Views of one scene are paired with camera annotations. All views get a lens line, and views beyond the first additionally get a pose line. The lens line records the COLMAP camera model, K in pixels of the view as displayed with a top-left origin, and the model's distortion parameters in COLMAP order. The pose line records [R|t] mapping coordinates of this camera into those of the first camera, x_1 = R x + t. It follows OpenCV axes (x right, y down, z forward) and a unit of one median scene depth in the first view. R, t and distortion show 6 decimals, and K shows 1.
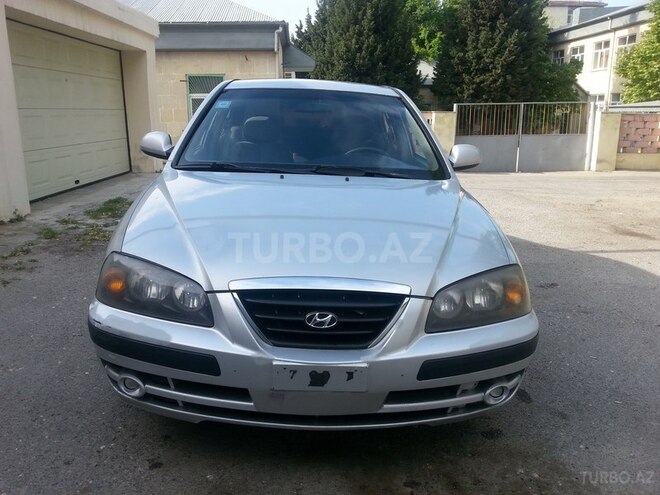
lens RADIAL K [[538.4, 0, 328.3], [0, 538.4, 246.6], [0, 0, 1]] dist [-0.010817, -0.012192]
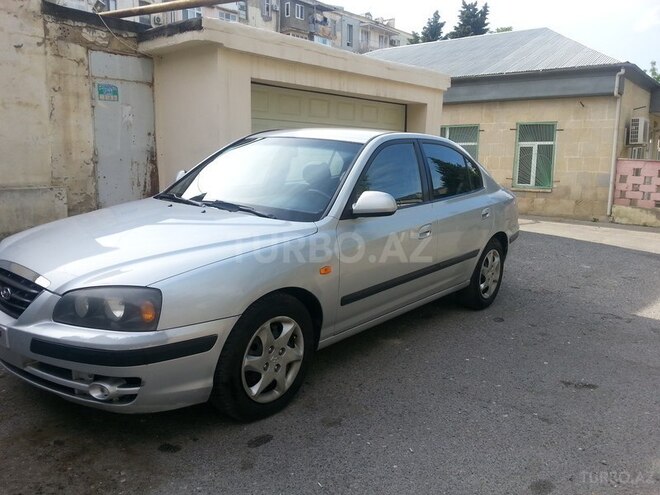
lens RADIAL K [[538.4, 0, 328.3], [0, 538.4, 246.6], [0, 0, 1]] dist [-0.010817, -0.012192]
pose [[0.750596, 0.119211, -0.649919, 0.295634], [-0.174390, 0.984456, -0.020830, -0.020580], [0.637334, 0.128974, 0.759718, 0.081173]]
